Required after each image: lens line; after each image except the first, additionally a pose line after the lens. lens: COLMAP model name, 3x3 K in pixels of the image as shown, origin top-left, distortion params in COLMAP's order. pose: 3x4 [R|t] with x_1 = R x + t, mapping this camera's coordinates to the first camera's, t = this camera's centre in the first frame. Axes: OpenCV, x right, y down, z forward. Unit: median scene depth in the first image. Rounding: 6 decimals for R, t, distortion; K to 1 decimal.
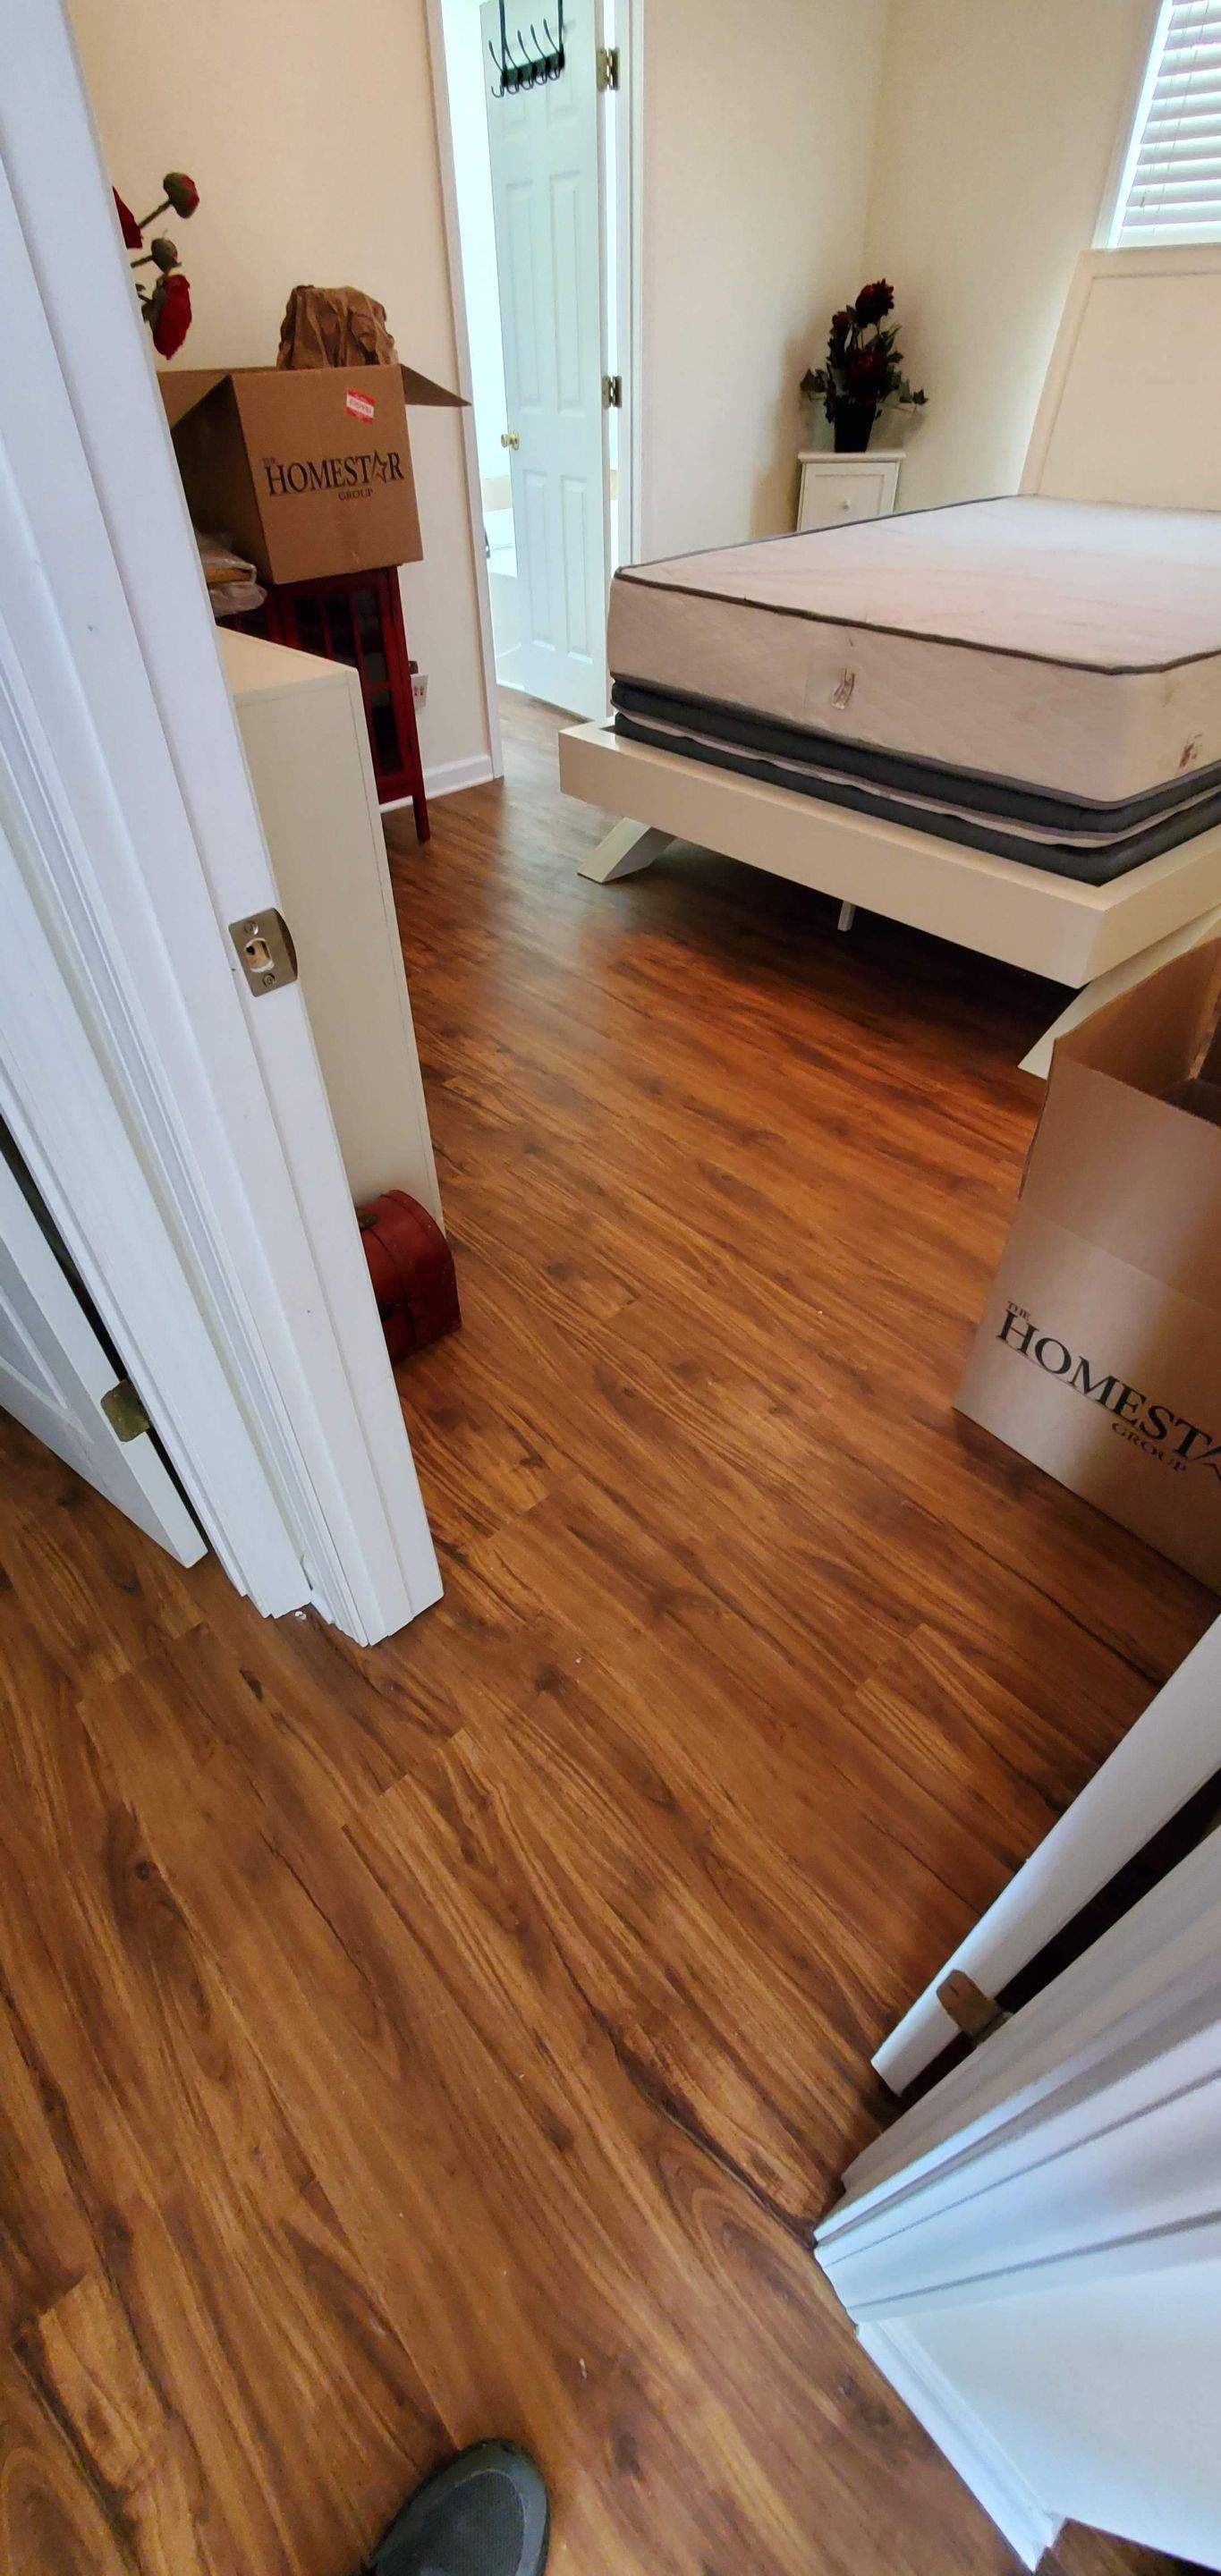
lens RADIAL K [[1036.7, 0, 610.5], [0, 1036.7, 1288.0], [0, 0, 1]] dist [-0.001192, -0.000318]
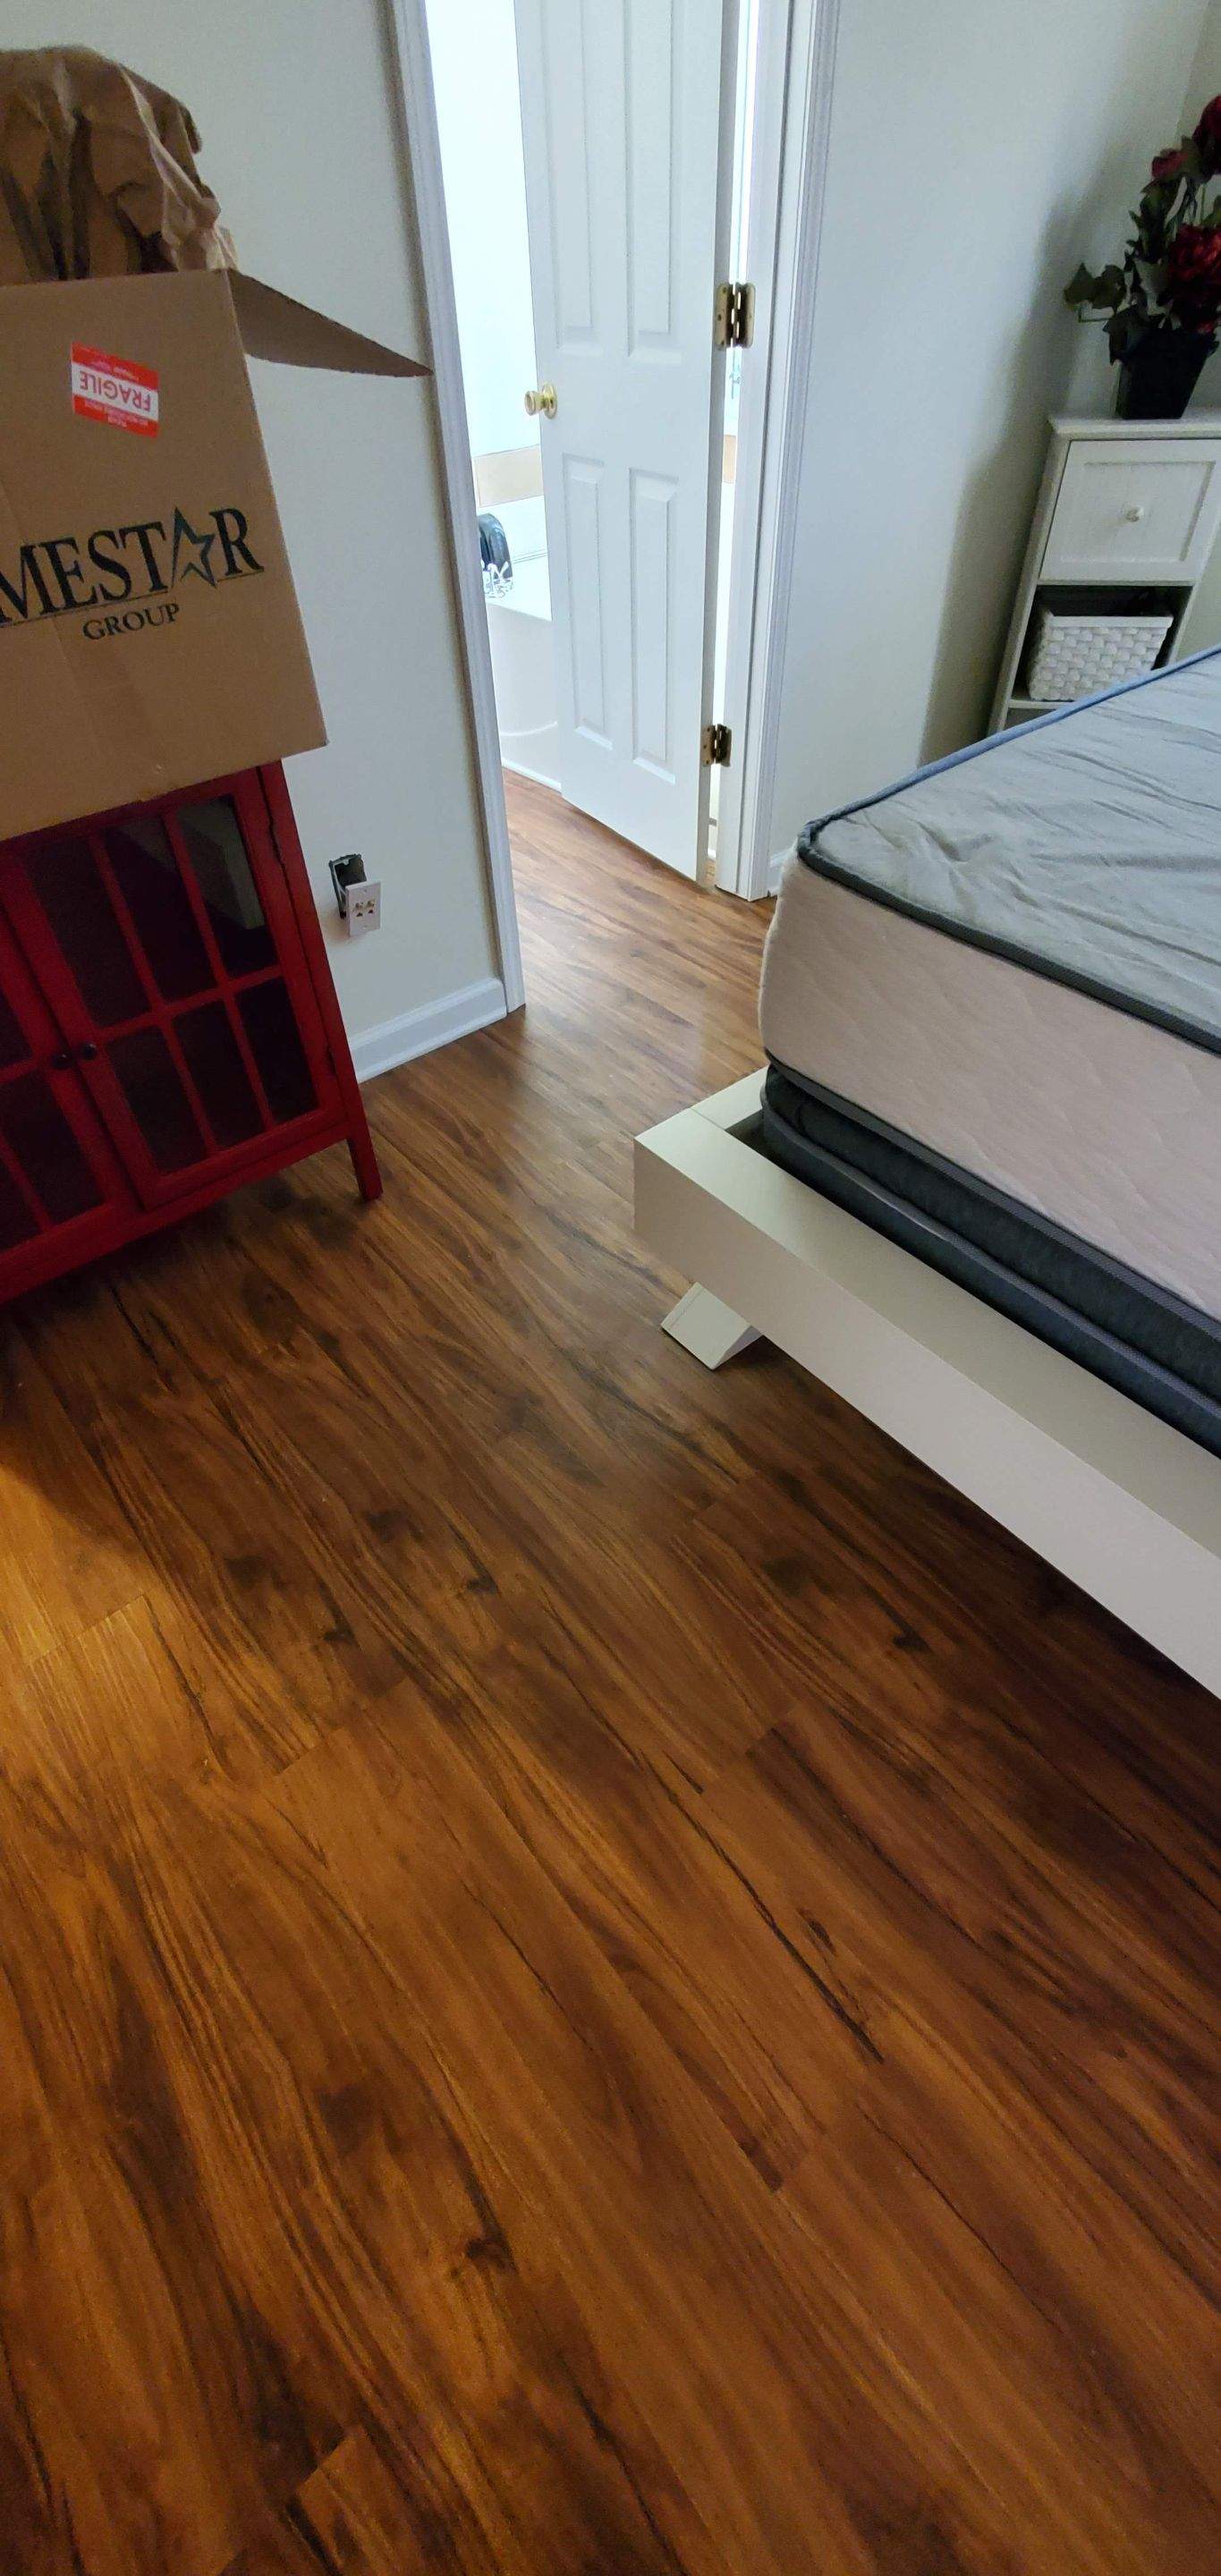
lens RADIAL K [[1036.7, 0, 610.5], [0, 1036.7, 1288.0], [0, 0, 1]] dist [-0.001192, -0.000318]
pose [[0.999366, 0.014428, -0.032536, -0.034529], [-0.012706, 0.998540, 0.052508, -0.378633], [0.033246, -0.052061, 0.998090, 0.424222]]
